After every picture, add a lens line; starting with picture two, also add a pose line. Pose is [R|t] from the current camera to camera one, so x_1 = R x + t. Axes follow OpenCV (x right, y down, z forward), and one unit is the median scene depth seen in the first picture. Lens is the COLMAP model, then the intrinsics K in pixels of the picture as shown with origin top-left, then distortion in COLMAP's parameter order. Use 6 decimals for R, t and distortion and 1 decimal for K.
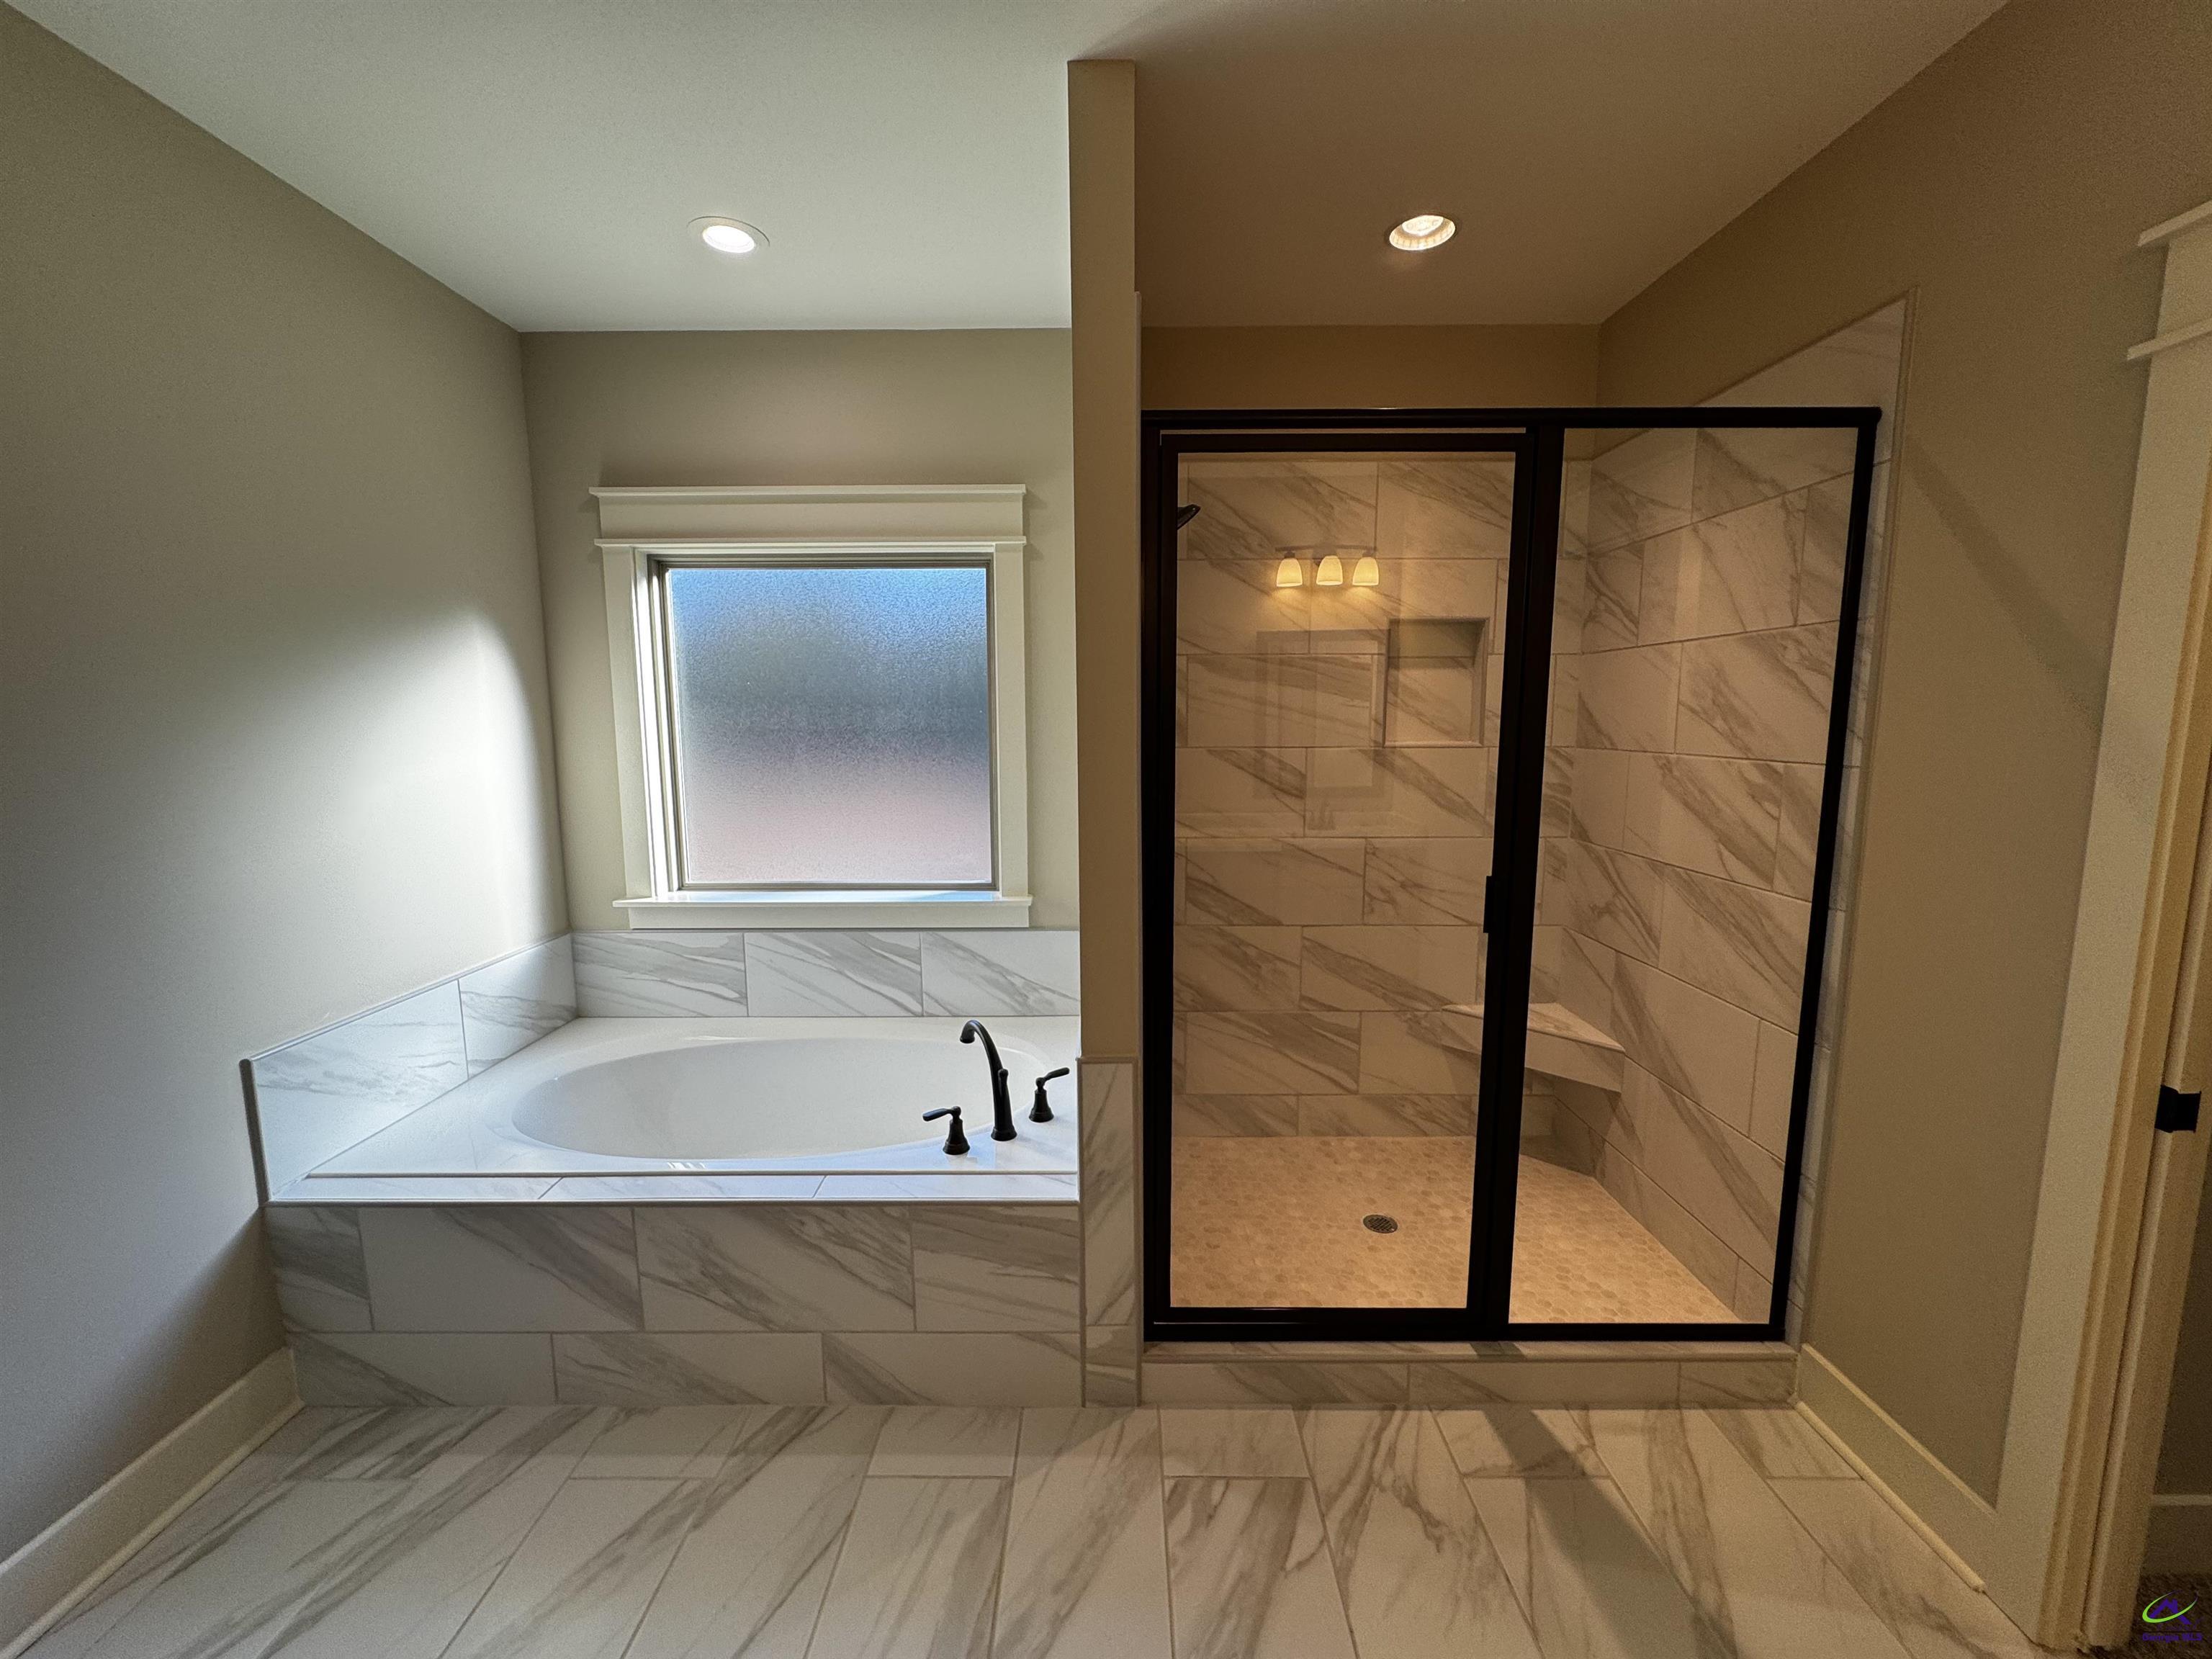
lens RADIAL K [[878.0, 0, 1105.9], [0, 878.0, 825.2], [0, 0, 1]] dist [-0.002487, 0.000654]
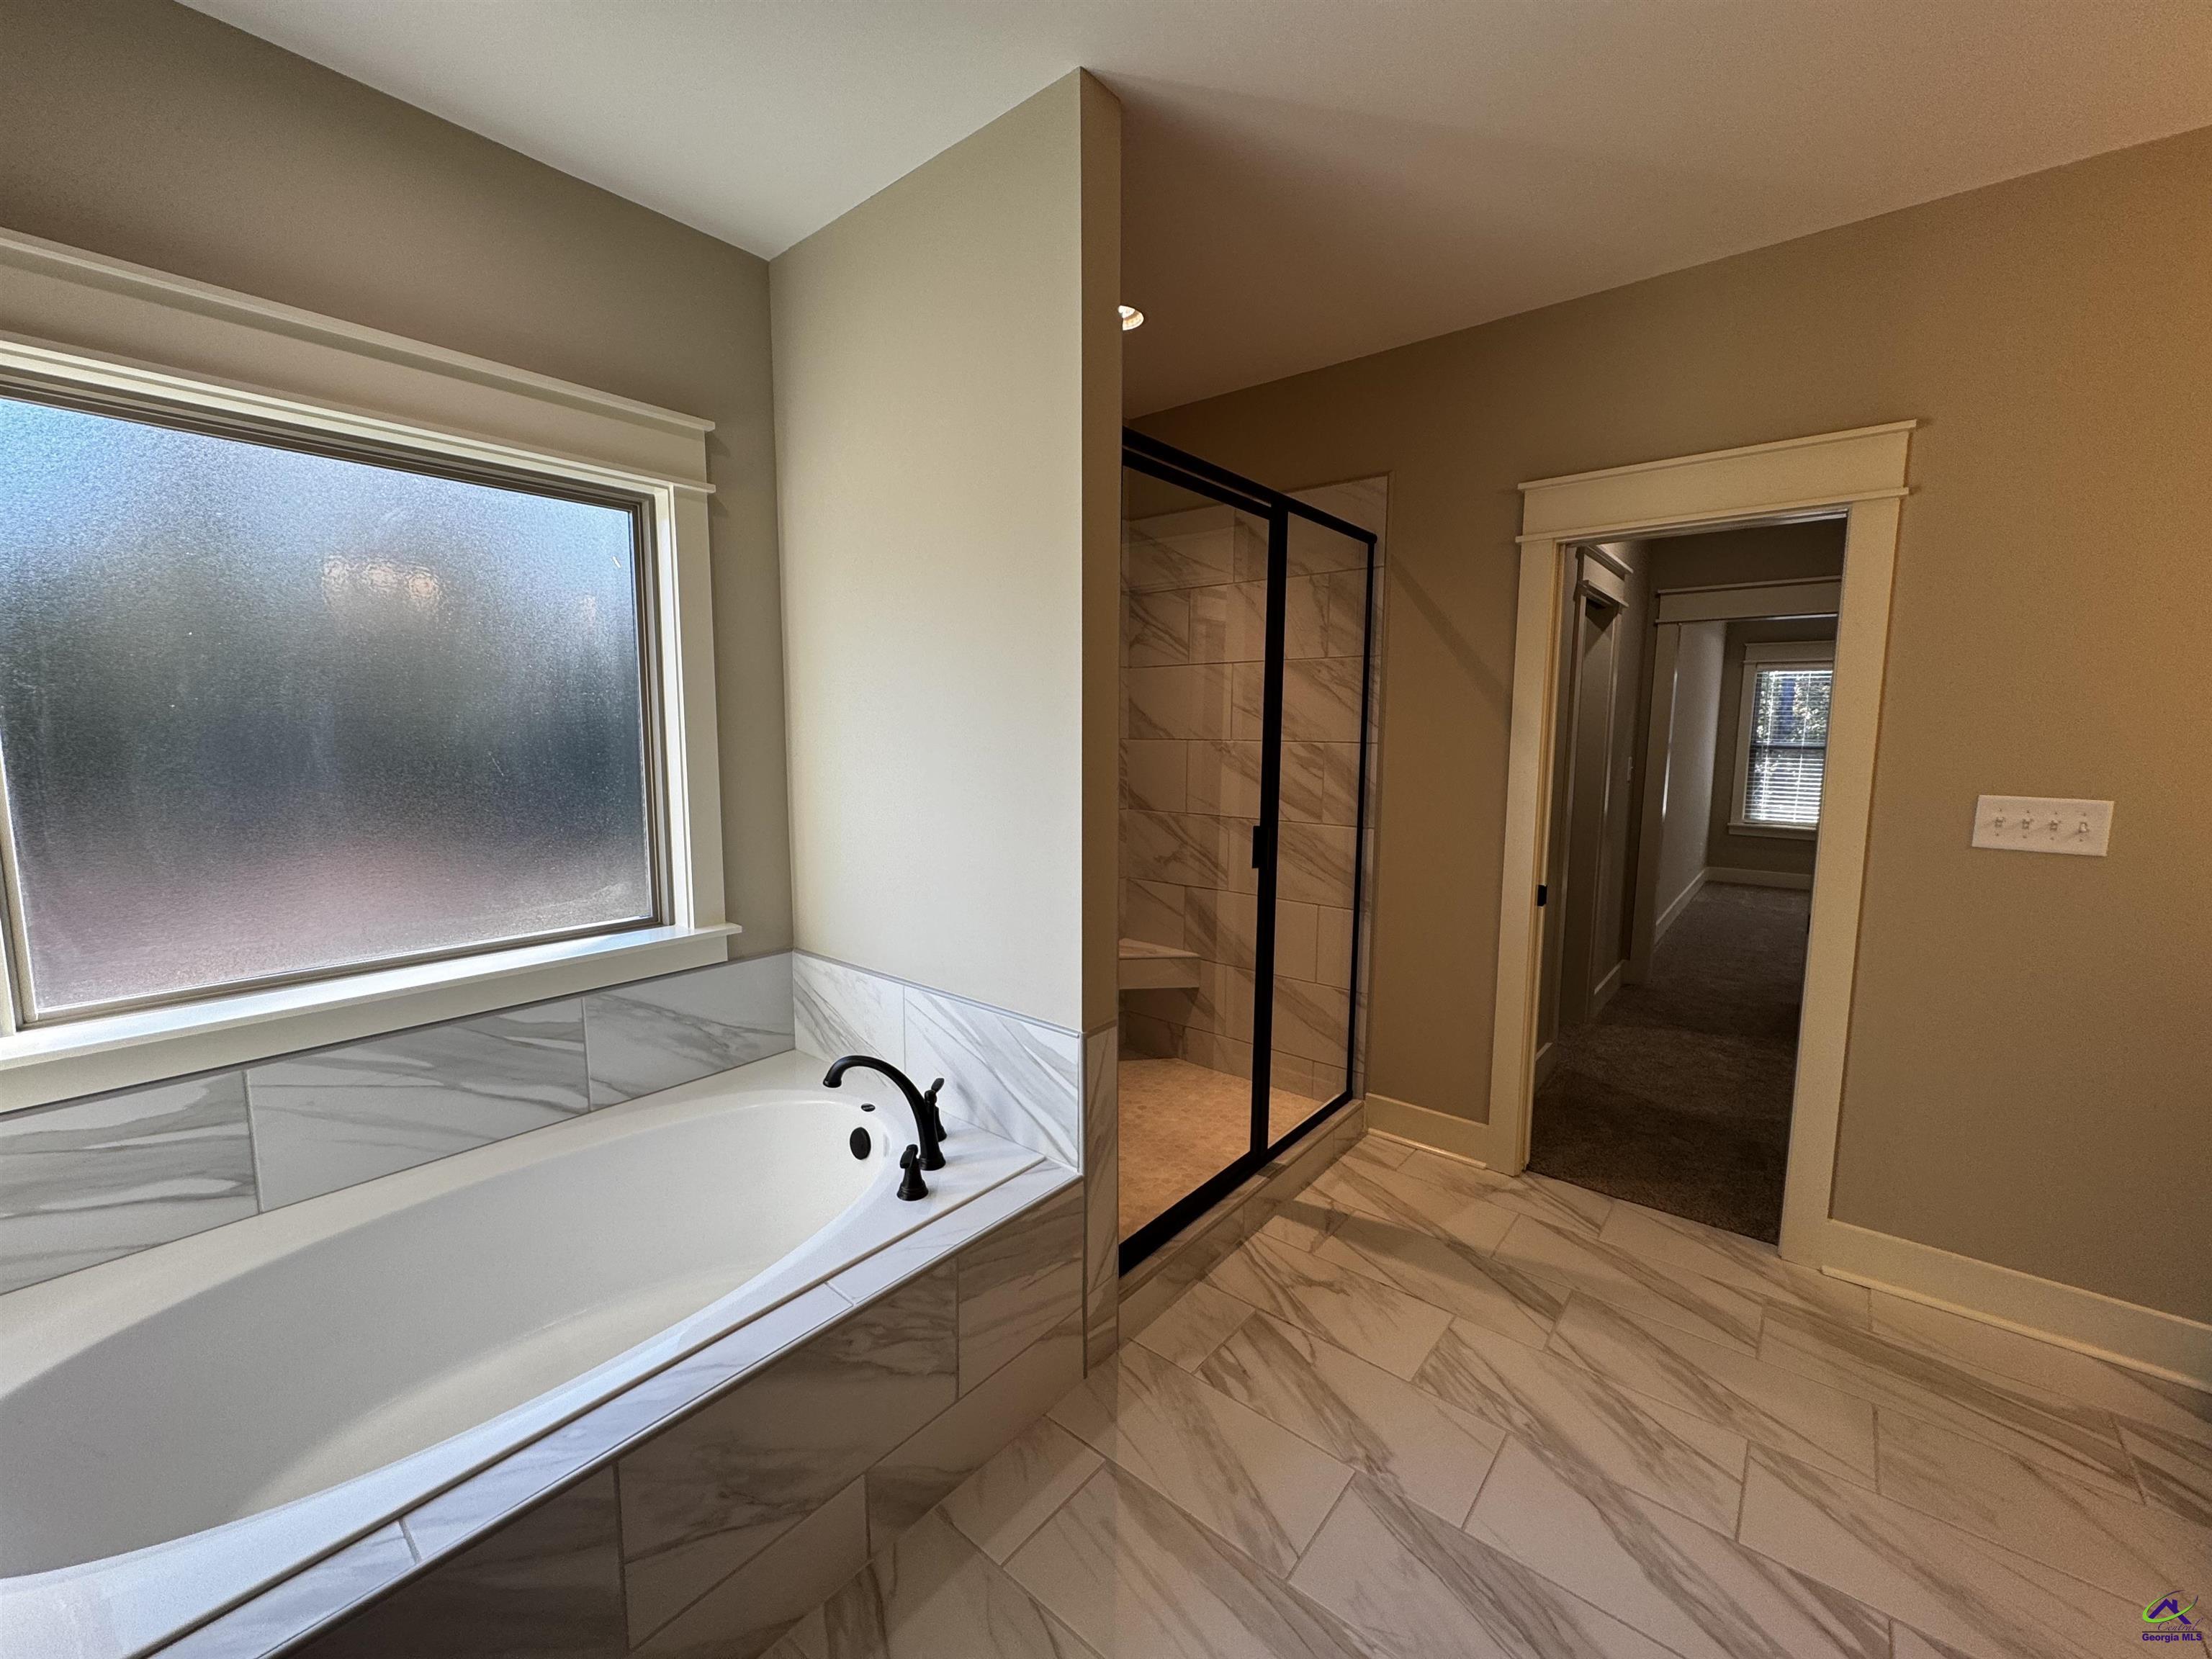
lens RADIAL K [[878.0, 0, 1103.2], [0, 878.0, 825.5], [0, 0, 1]] dist [-0.002487, 0.000654]
pose [[0.631475, -0.080255, 0.771232, -0.752064], [0.089186, 0.995546, 0.030573, -0.005635], [-0.770250, 0.049477, 0.635820, 0.305125]]
